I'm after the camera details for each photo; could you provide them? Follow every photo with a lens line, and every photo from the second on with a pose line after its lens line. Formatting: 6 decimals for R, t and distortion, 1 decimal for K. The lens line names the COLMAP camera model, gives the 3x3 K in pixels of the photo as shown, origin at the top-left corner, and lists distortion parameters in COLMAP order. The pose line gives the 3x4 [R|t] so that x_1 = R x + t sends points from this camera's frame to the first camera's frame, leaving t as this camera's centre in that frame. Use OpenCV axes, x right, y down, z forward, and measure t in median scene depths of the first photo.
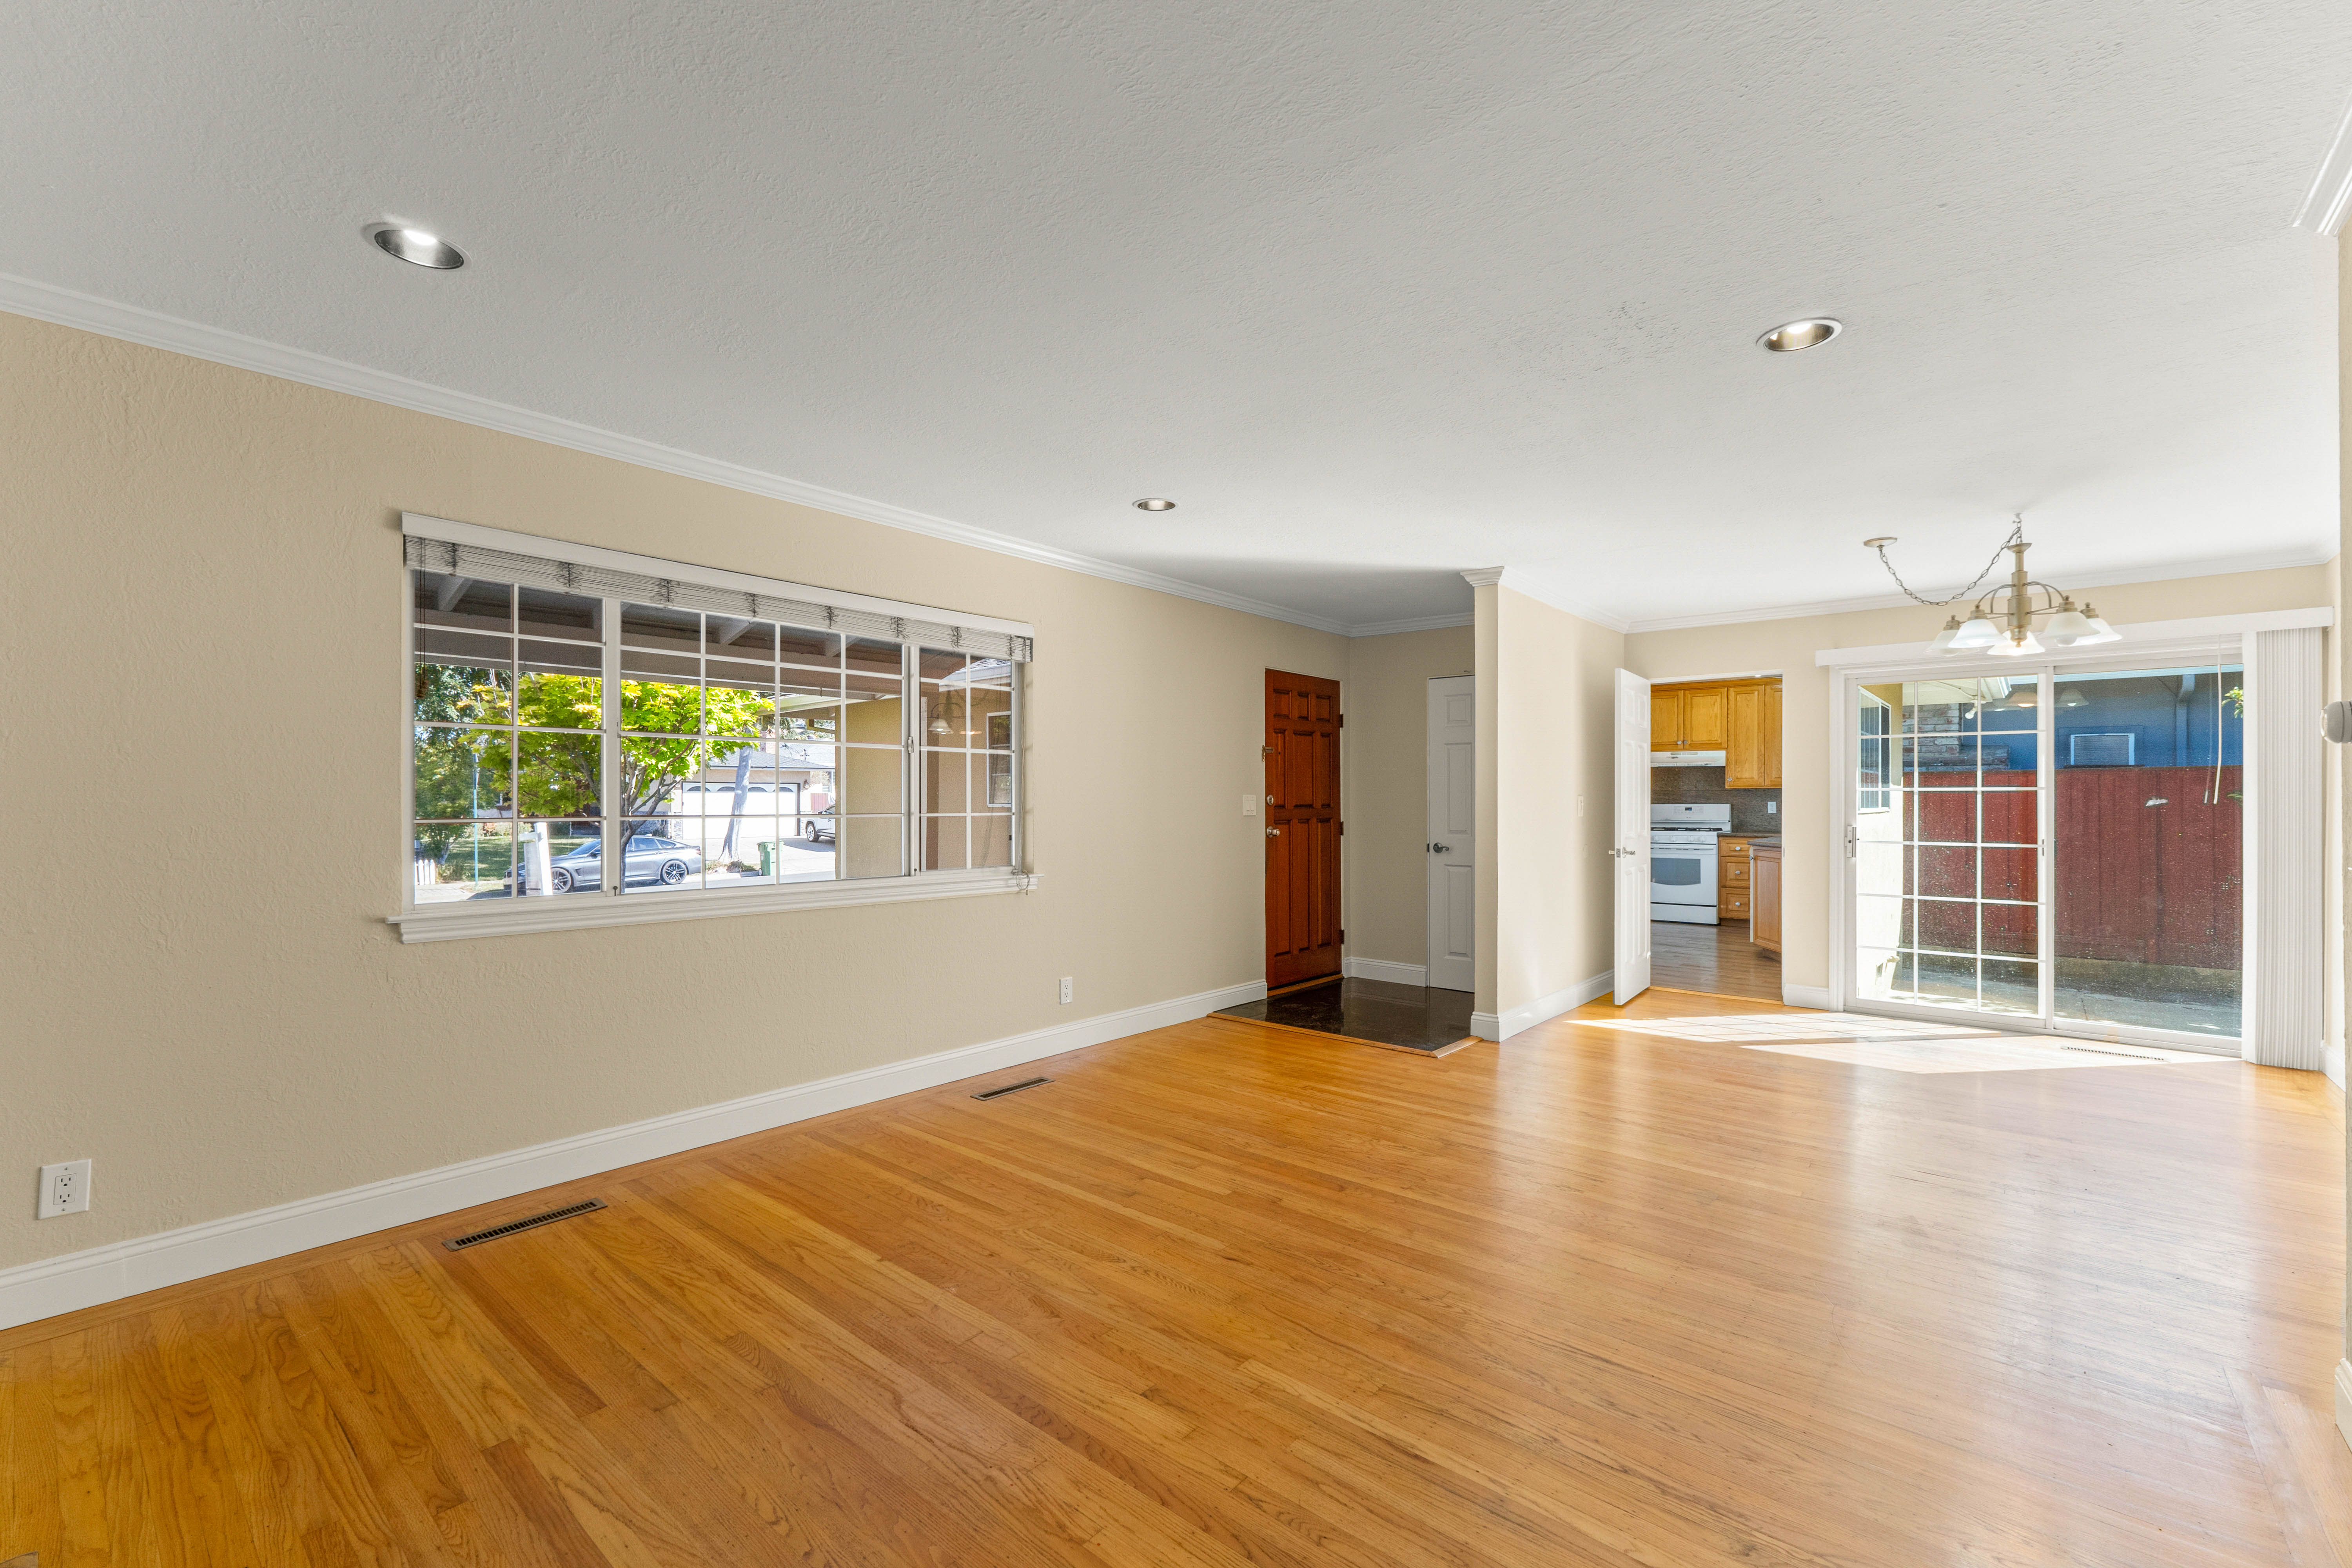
lens RADIAL K [[1004.7, 0, 1169.9], [0, 1004.7, 792.5], [0, 0, 1]] dist [0.001811, 0.000604]
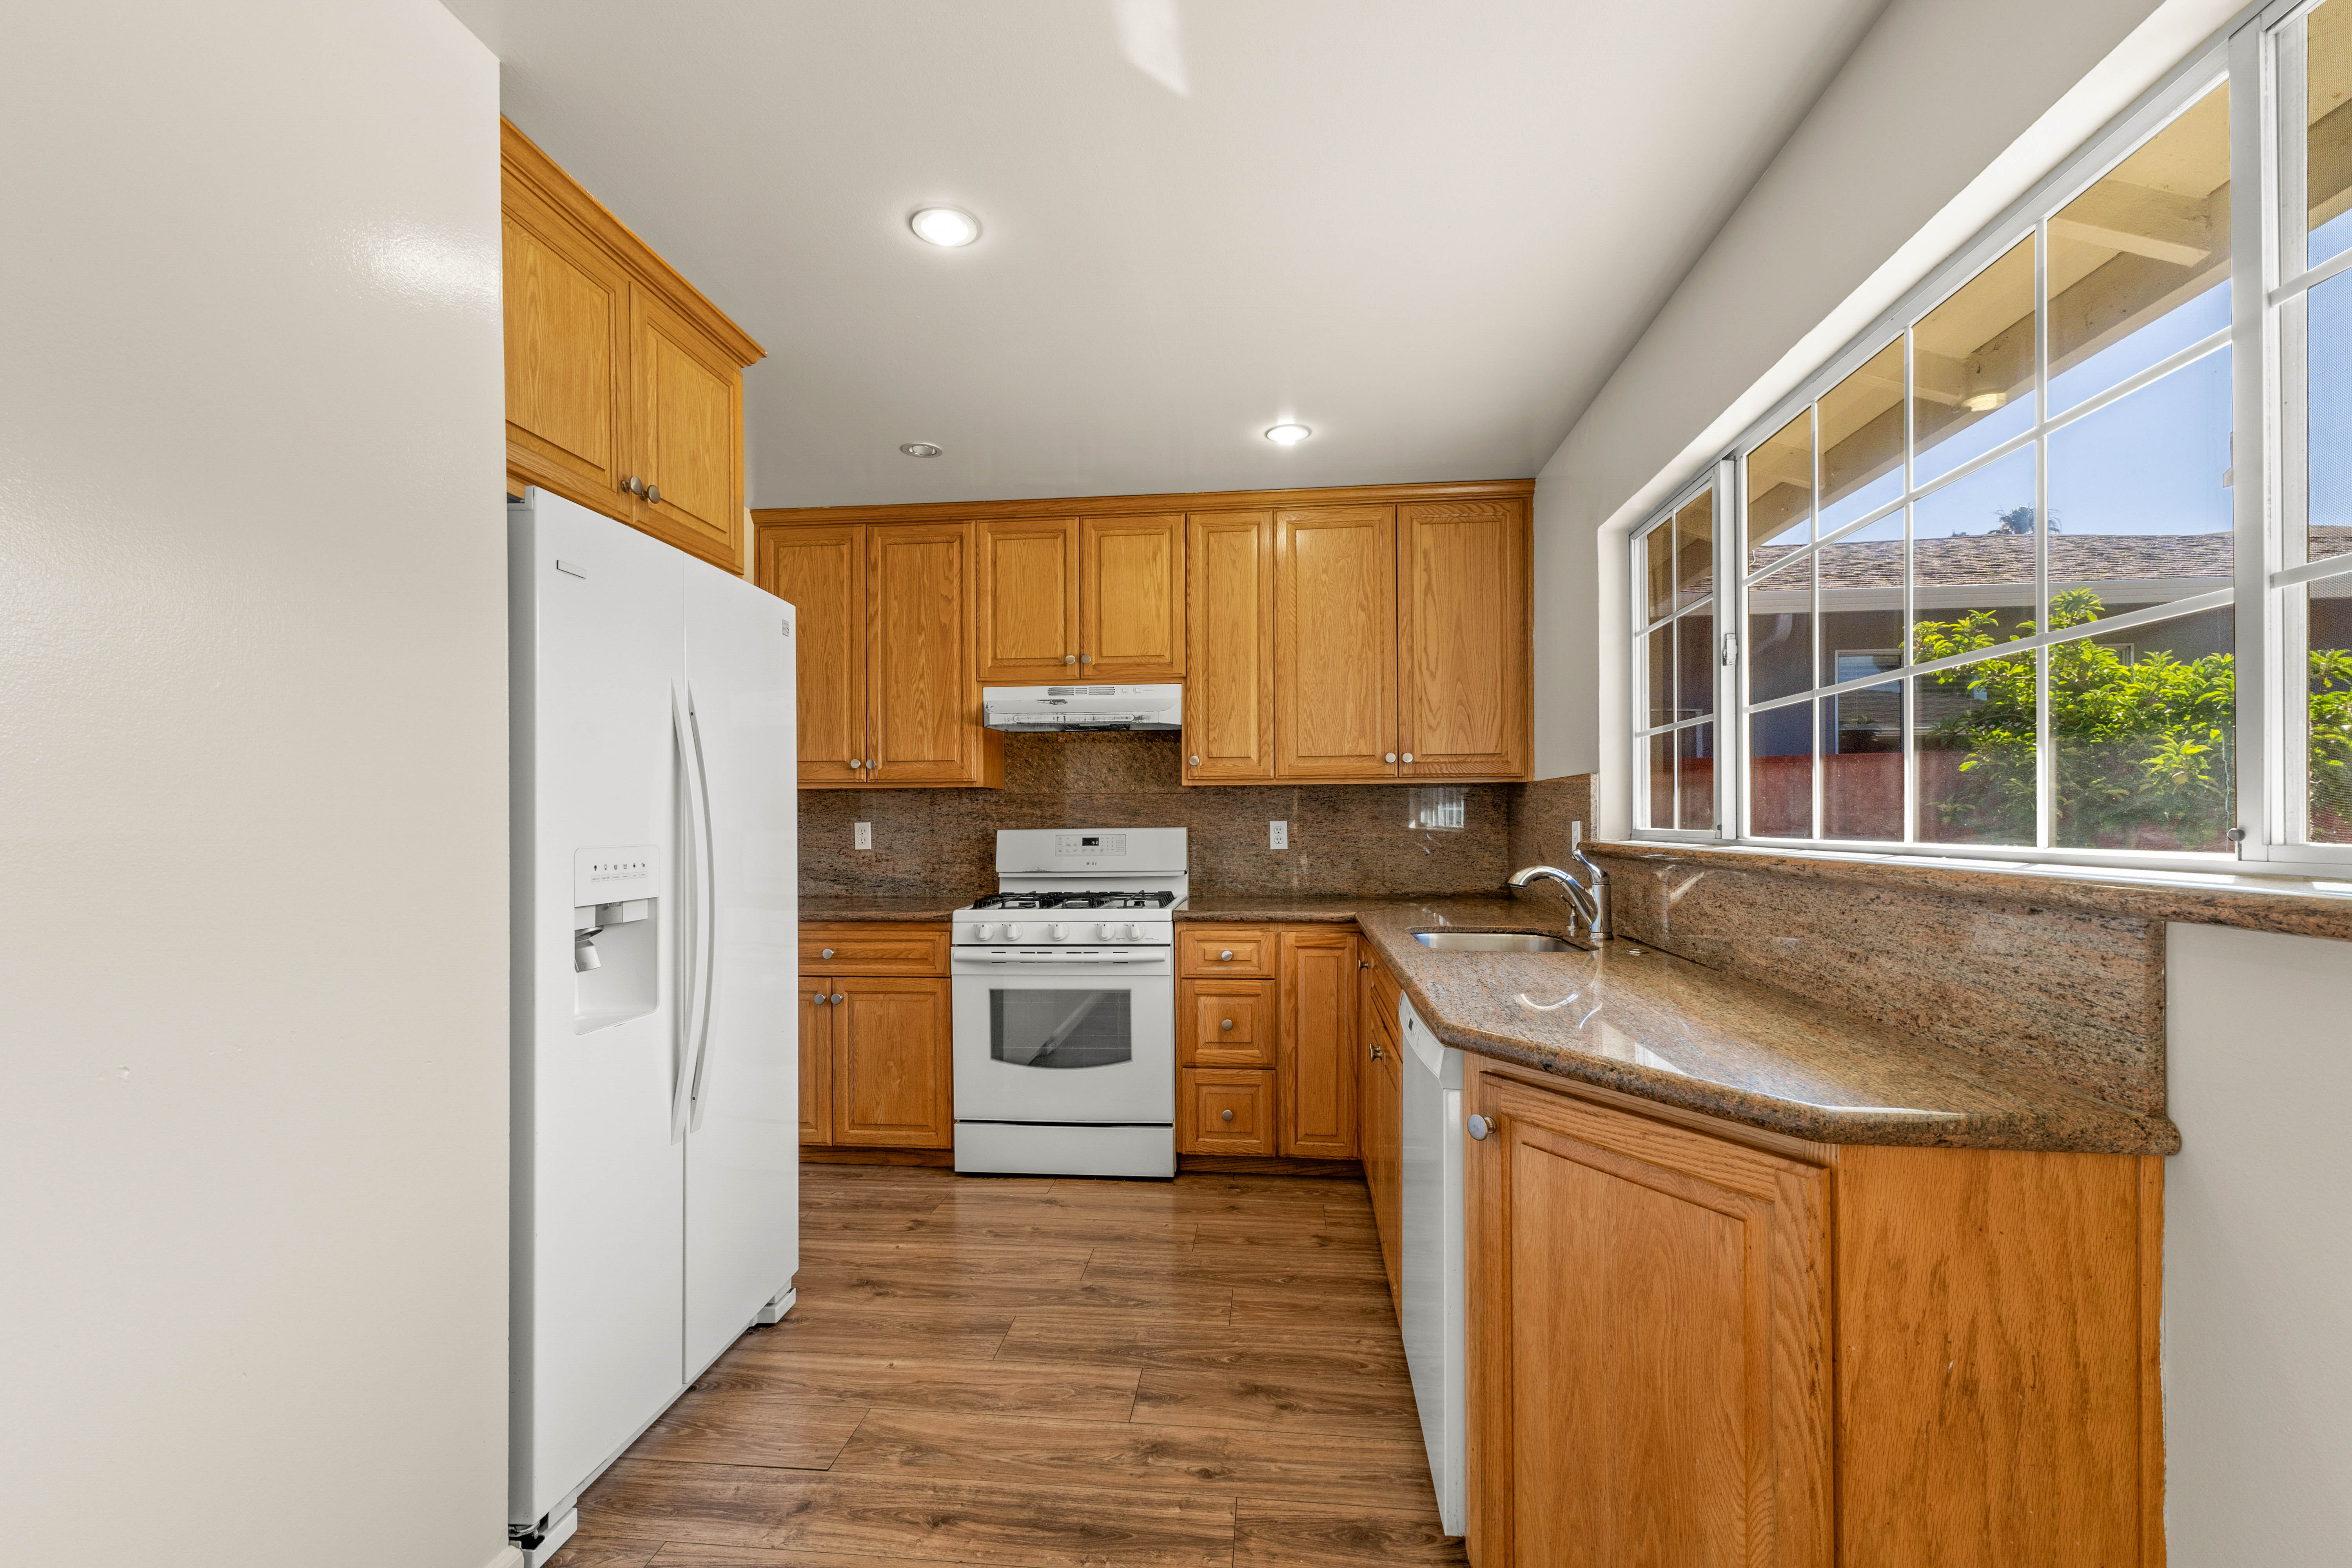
lens RADIAL K [[1004.7, 0, 1178.0], [0, 1004.7, 805.5], [0, 0, 1]] dist [0.001811, 0.000604]
pose [[0.820912, 0.001564, 0.571053, 0.346250], [0.004490, 0.999948, -0.009195, 0.006787], [-0.571037, 0.010112, 0.820862, 0.710479]]
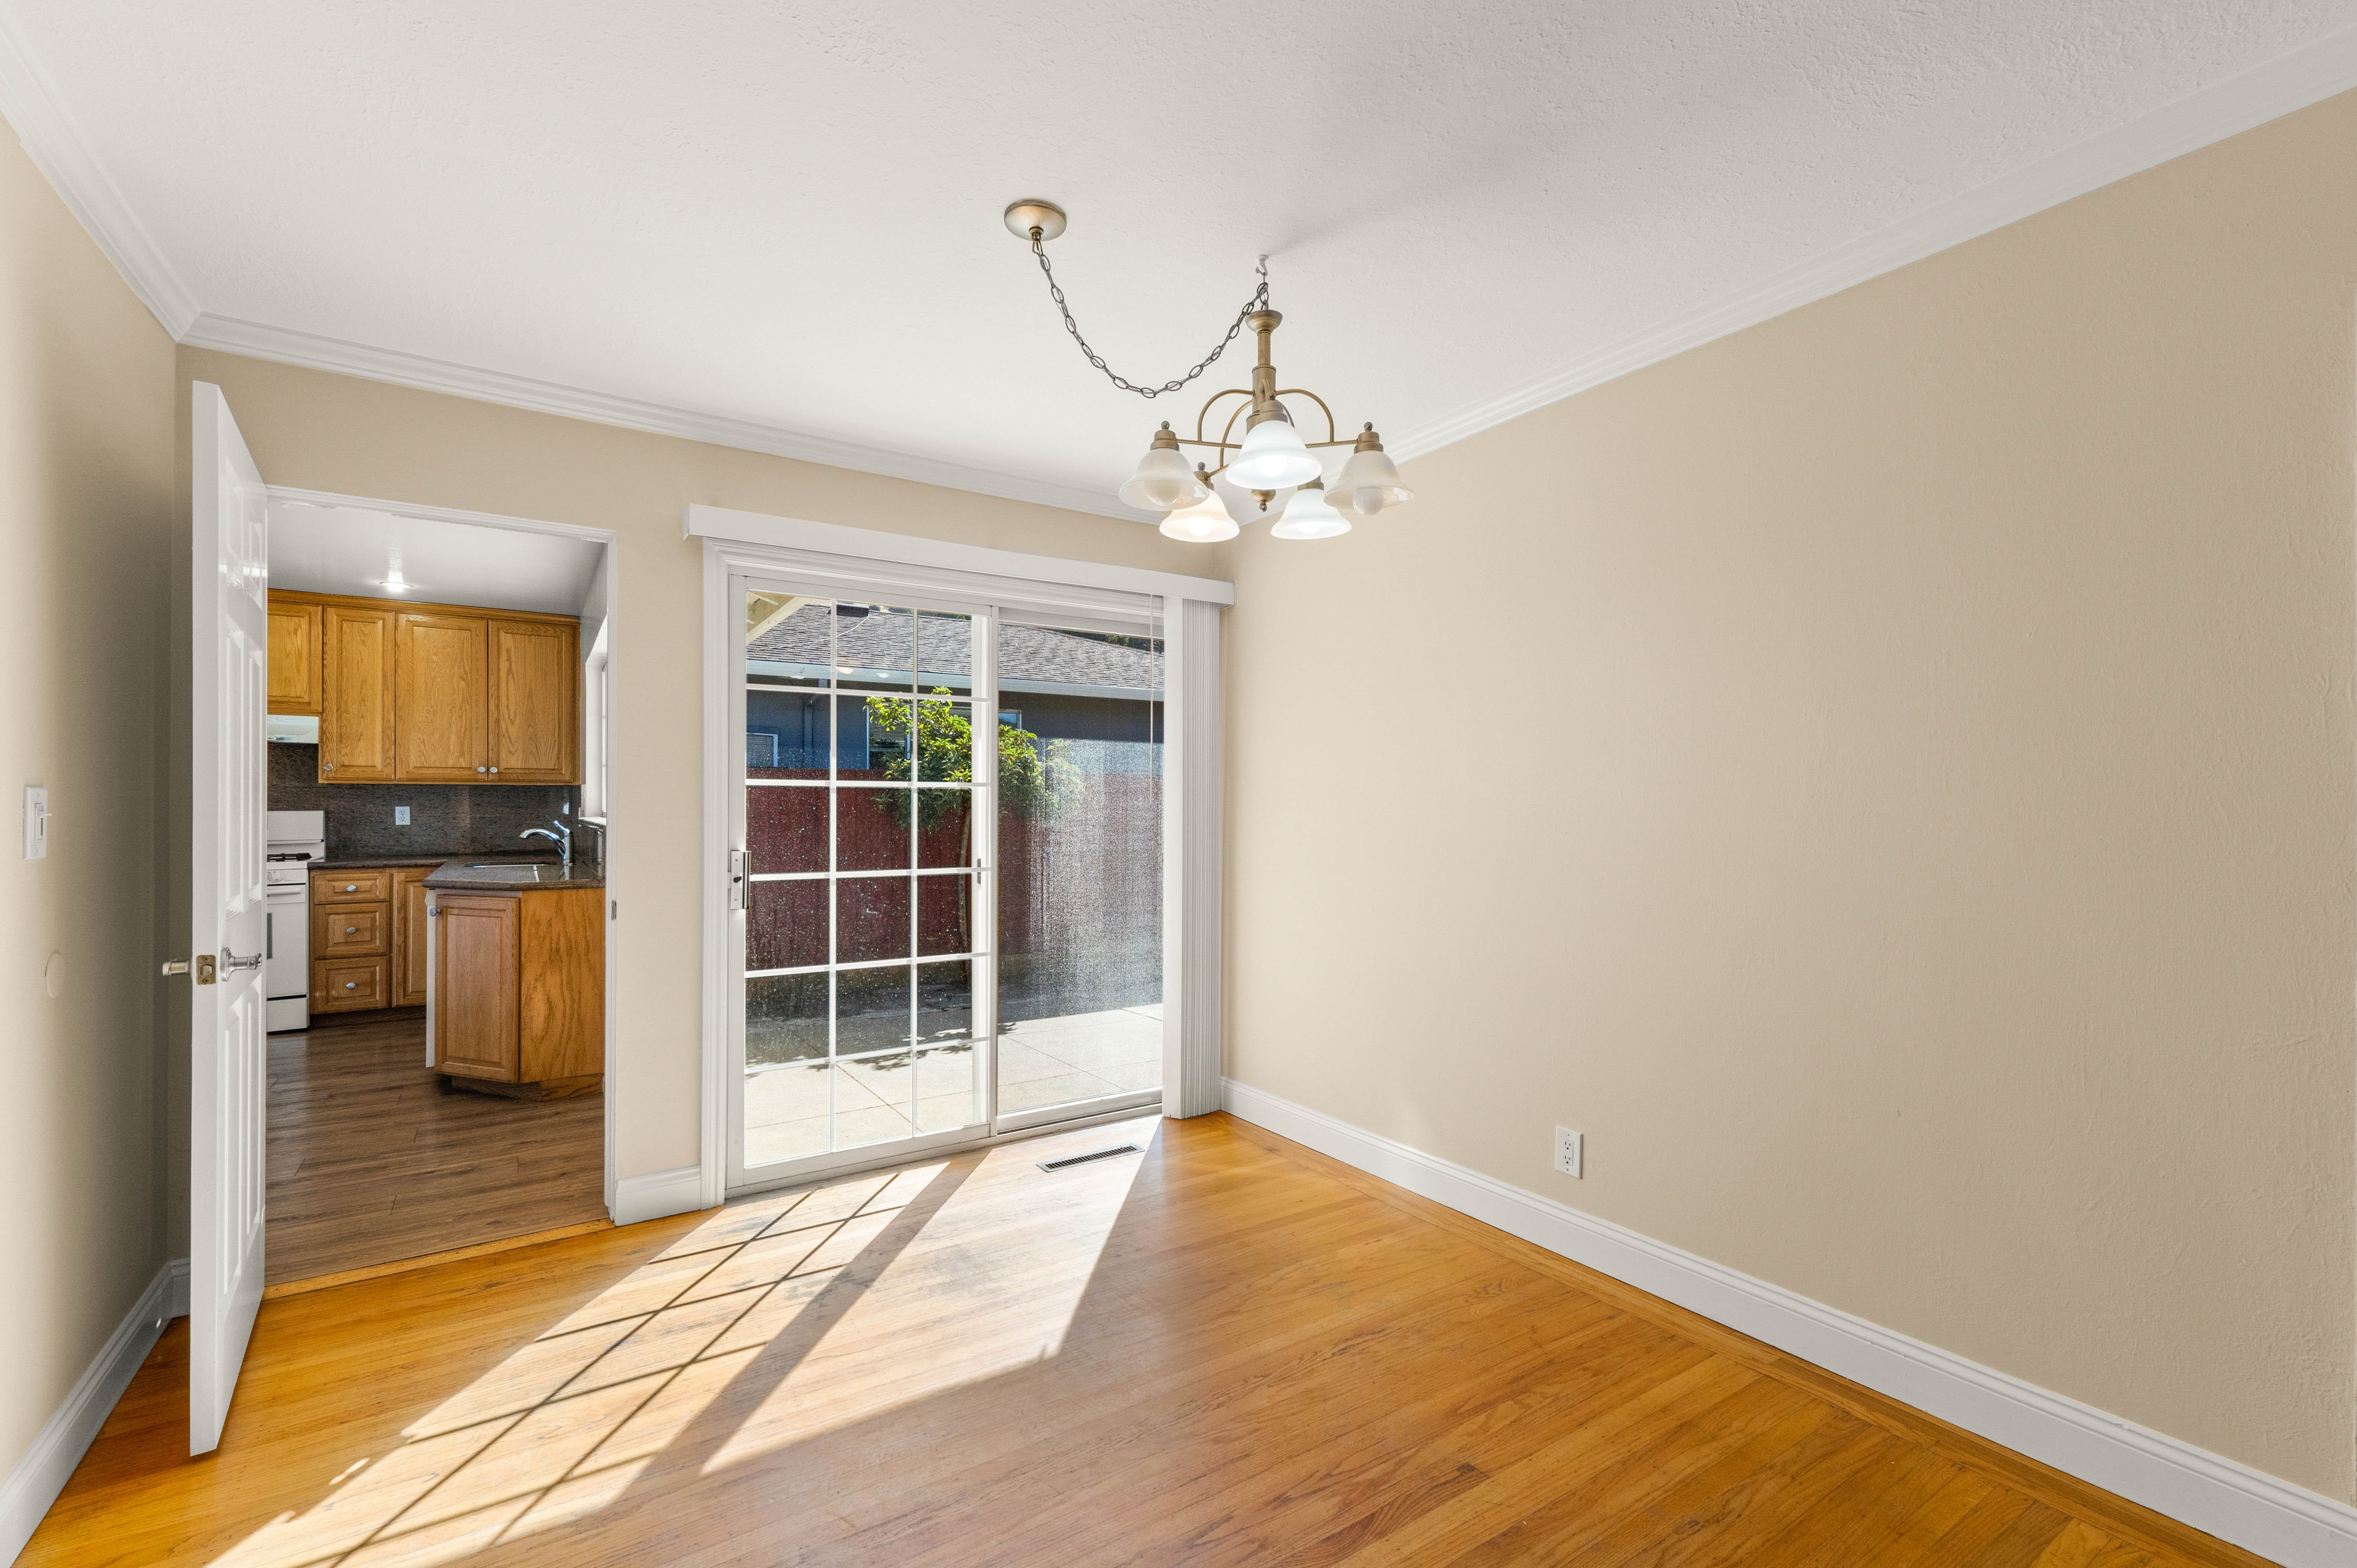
lens RADIAL K [[1006.8, 0, 1183.2], [0, 1006.8, 804.4], [0, 0, 1]] dist [0.001811, 0.000604]
pose [[0.270344, -0.001056, 0.962763, 0.139685], [-0.006152, 0.999977, 0.002825, 0.003534], [-0.962744, -0.006687, 0.270331, 0.384732]]
